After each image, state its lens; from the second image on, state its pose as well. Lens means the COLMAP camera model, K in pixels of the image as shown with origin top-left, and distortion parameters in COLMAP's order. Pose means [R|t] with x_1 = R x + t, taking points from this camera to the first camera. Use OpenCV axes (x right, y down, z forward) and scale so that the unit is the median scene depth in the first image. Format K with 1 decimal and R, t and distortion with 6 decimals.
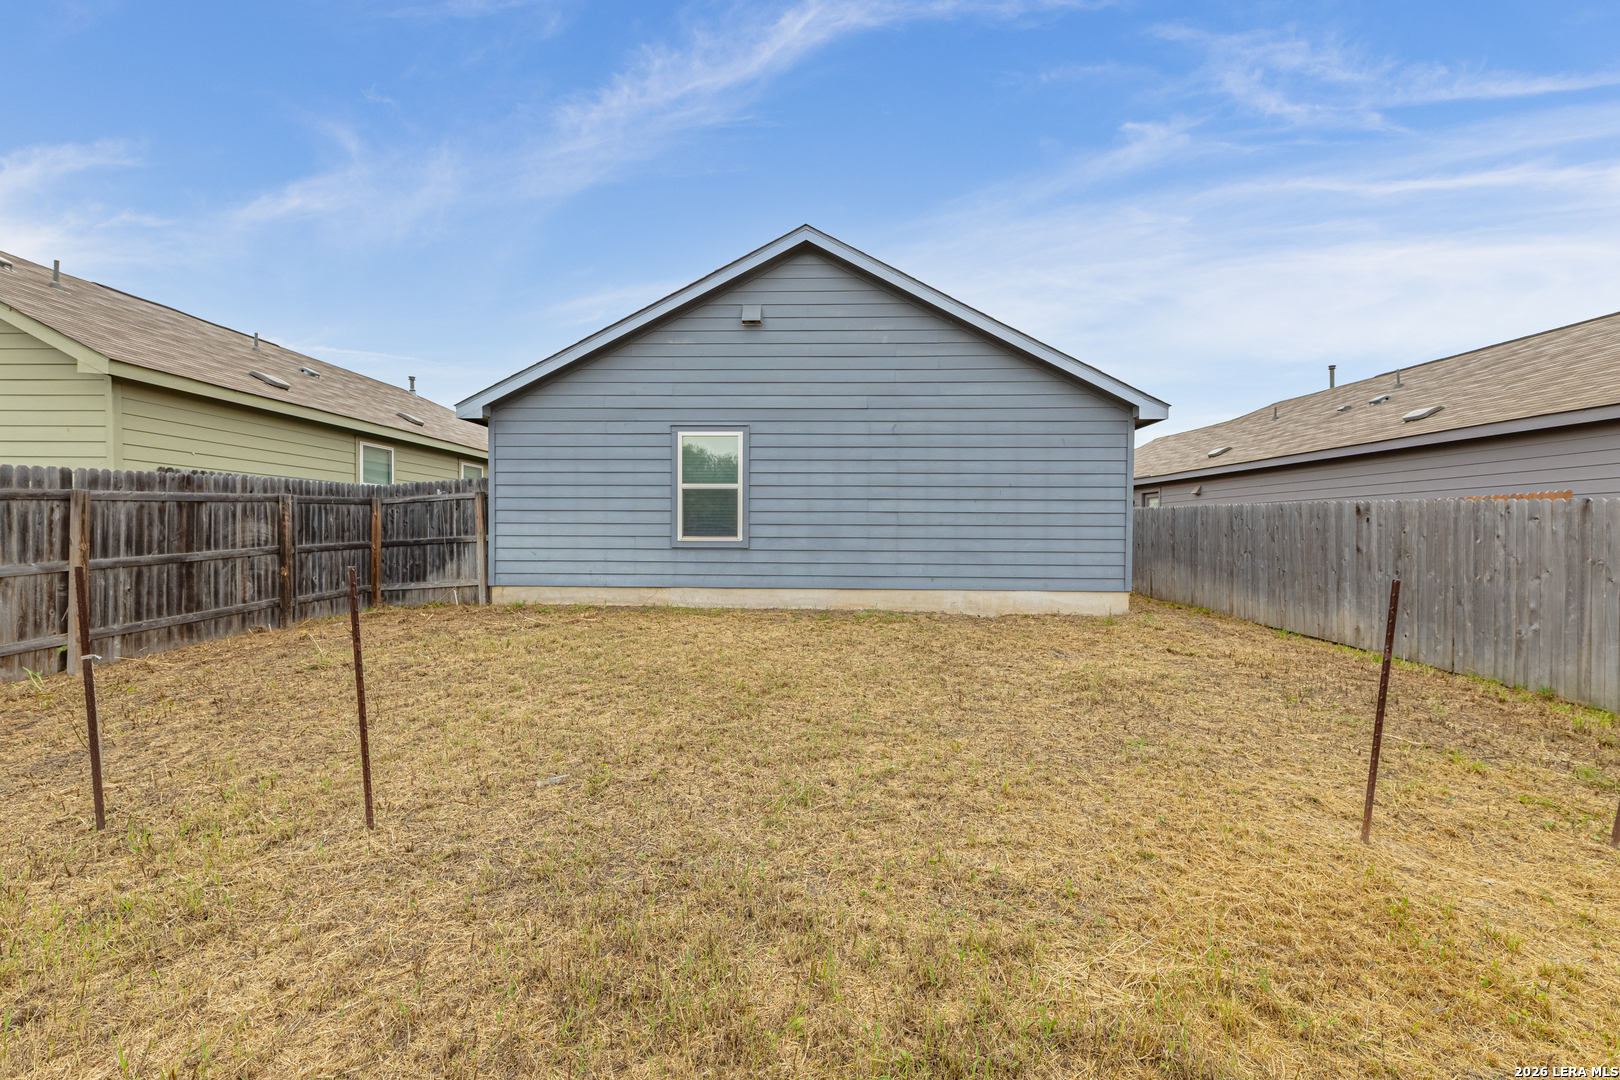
lens RADIAL K [[674.6, 0, 814.0], [0, 674.6, 547.4], [0, 0, 1]] dist [-0.003425, -0.000480]
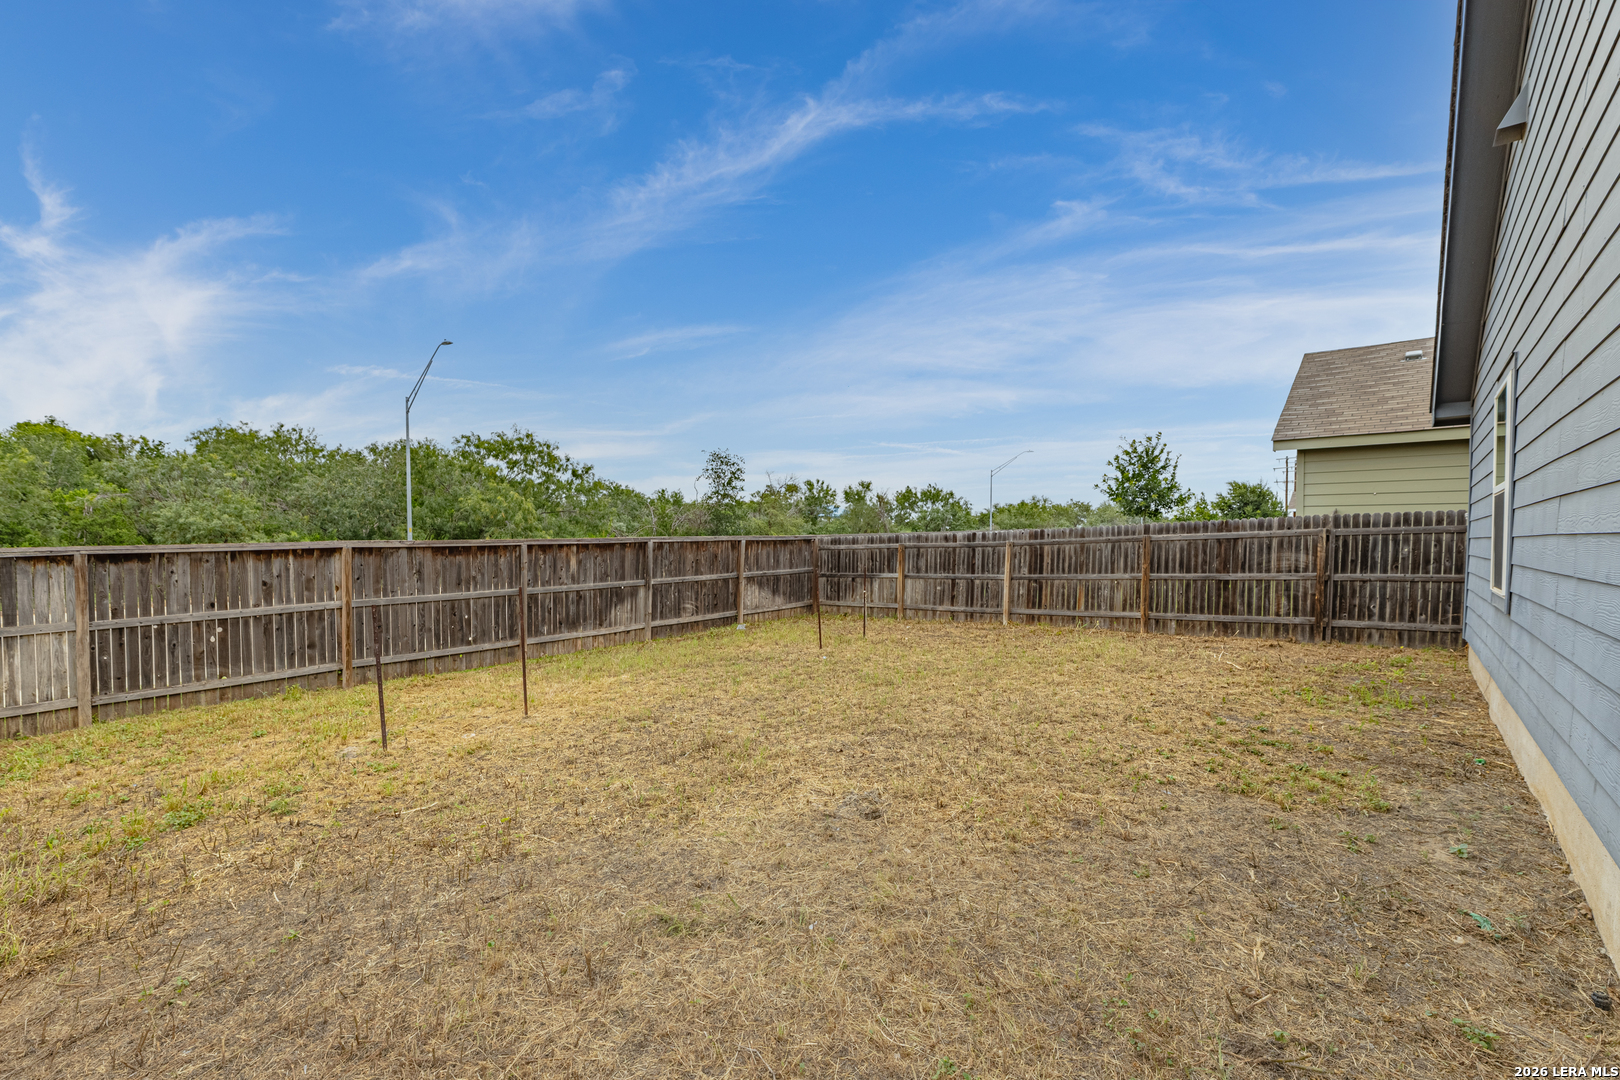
lens RADIAL K [[674.6, 0, 804.8], [0, 674.6, 541.1], [0, 0, 1]] dist [-0.003425, -0.000480]
pose [[-0.658105, -0.011316, -0.752841, 0.762795], [-0.027426, 0.999584, 0.008950, -0.050757], [0.752427, 0.026538, -0.658141, 1.259603]]
